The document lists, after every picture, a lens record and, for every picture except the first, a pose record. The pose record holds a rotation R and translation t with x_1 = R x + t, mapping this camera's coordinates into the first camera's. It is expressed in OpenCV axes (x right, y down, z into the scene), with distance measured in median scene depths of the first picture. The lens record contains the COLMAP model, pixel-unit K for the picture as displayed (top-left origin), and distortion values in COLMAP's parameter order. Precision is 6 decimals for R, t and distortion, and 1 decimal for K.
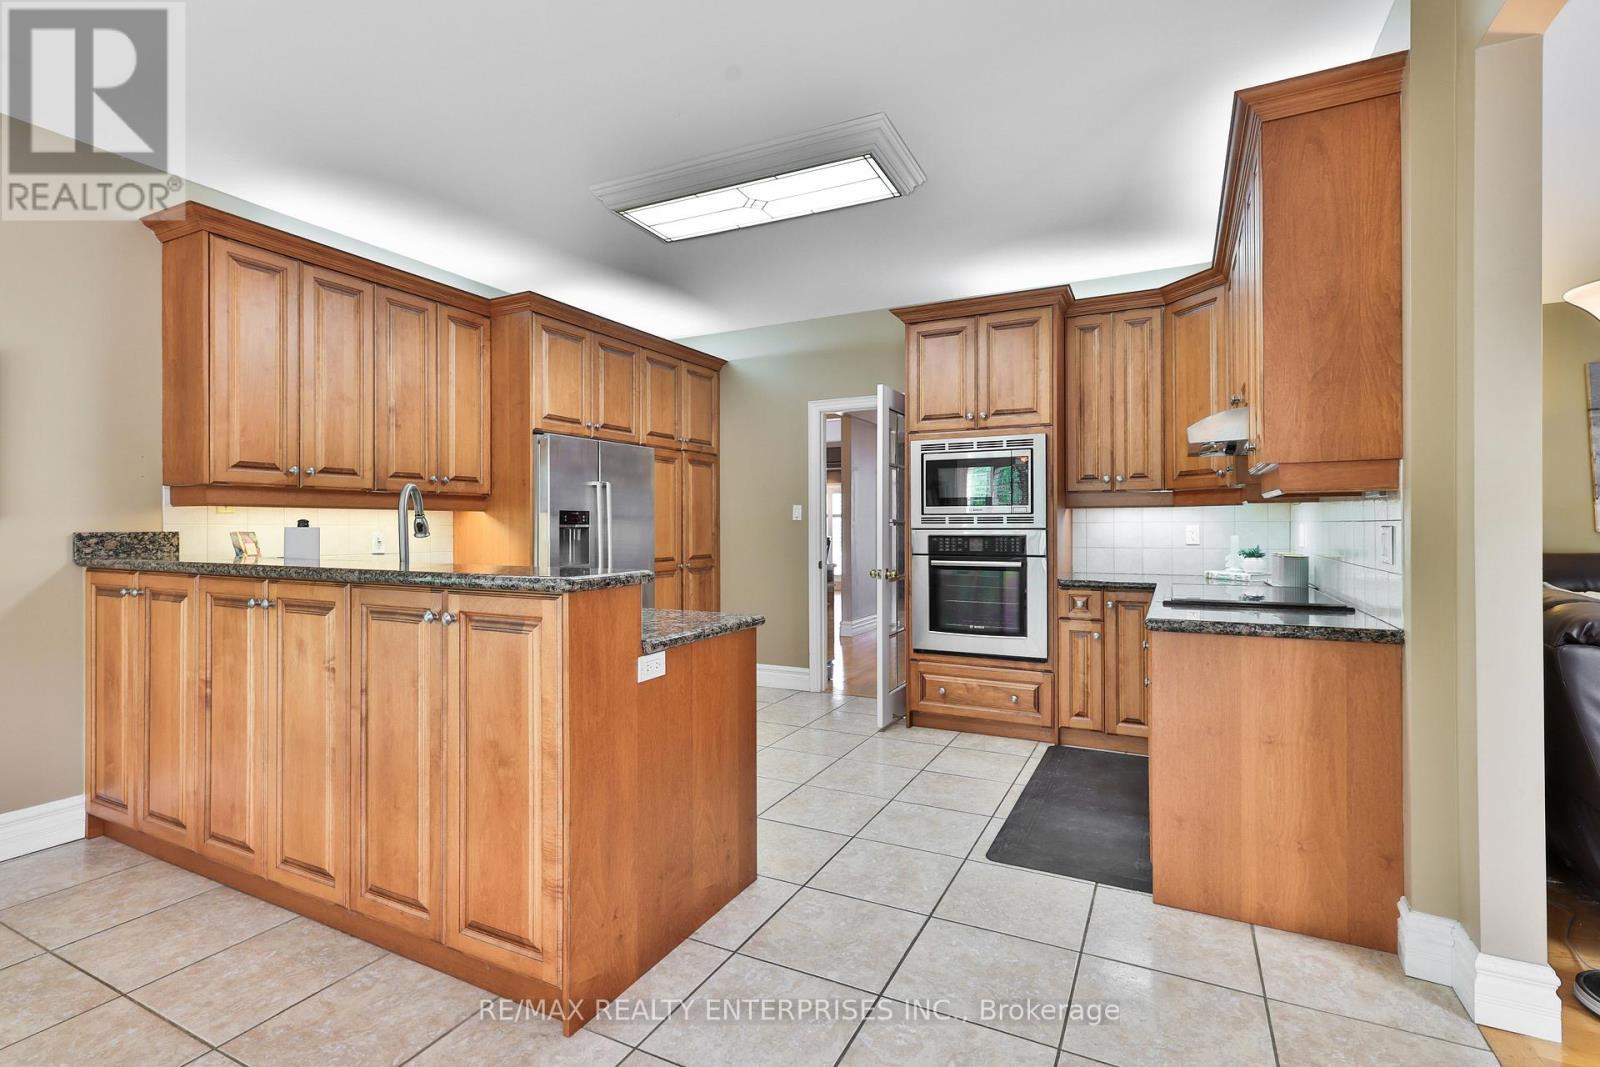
lens RADIAL K [[737.9, 0, 773.2], [0, 737.9, 529.5], [0, 0, 1]] dist [0.000561, 0.000771]
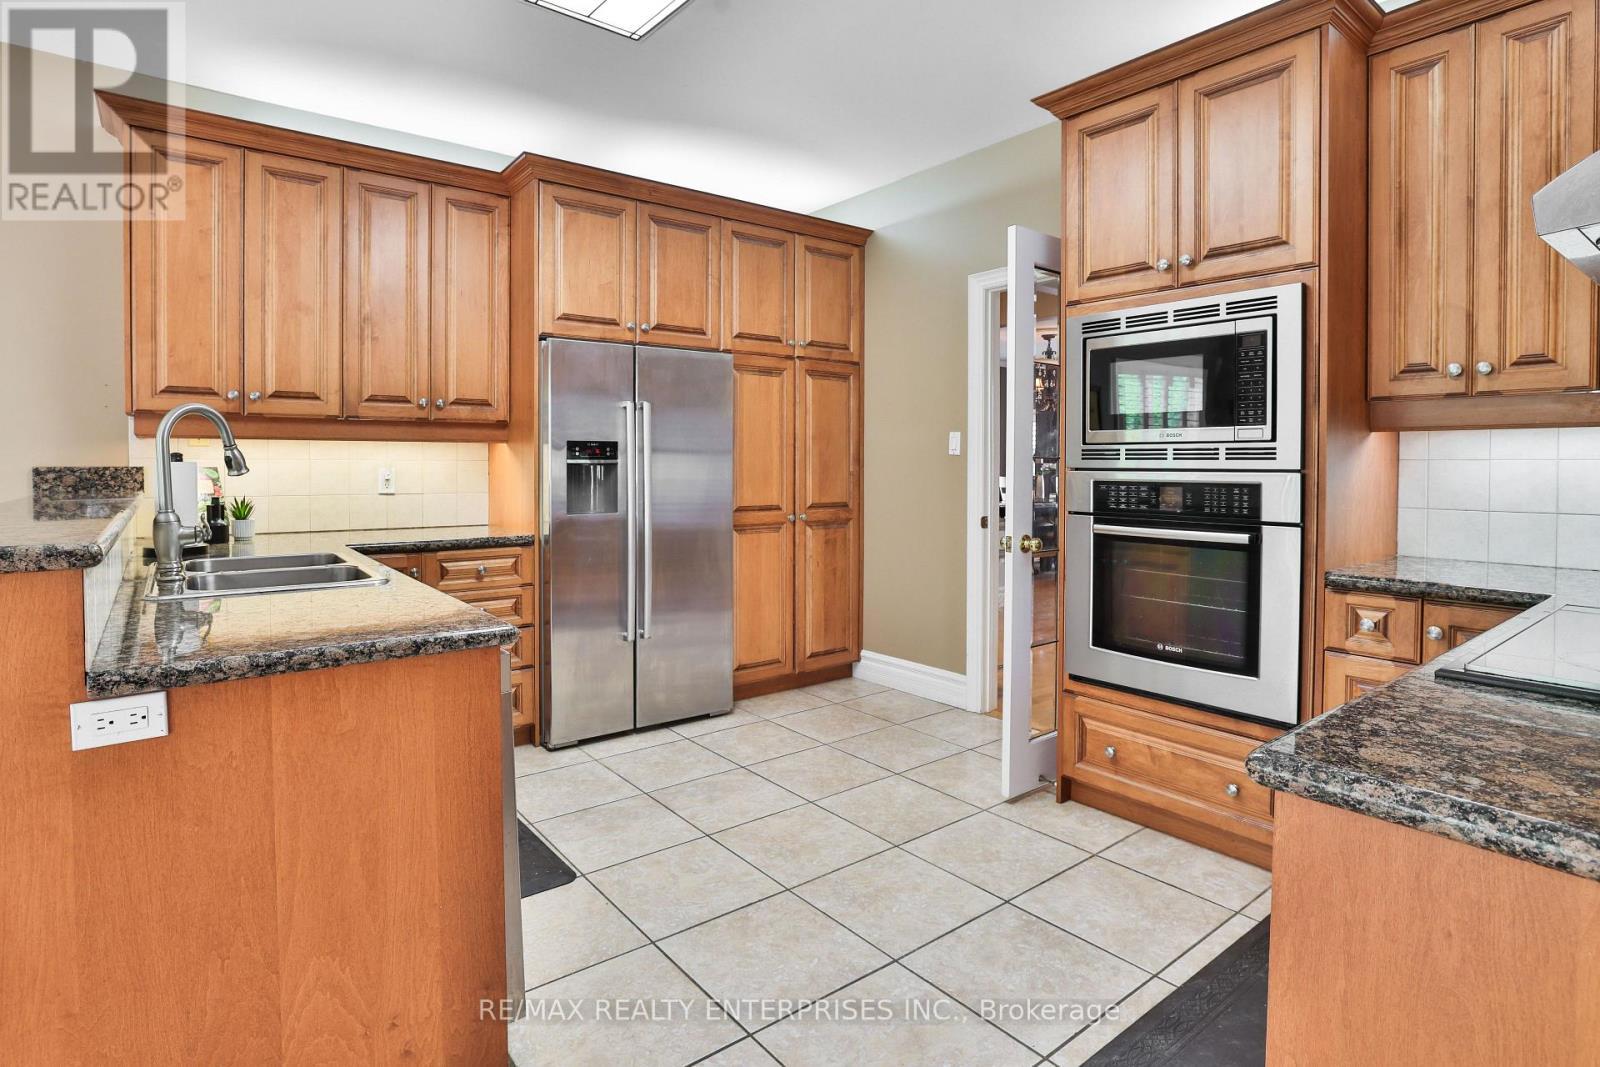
lens RADIAL K [[821.7, 0, 803.5], [0, 821.7, 482.9], [0, 0, 1]] dist [-0.056491, 0.023917]
pose [[0.916368, 0.014219, -0.400085, 0.263313], [-0.006295, 0.999757, 0.021112, -0.002232], [0.400289, -0.016827, 0.916235, 0.335728]]
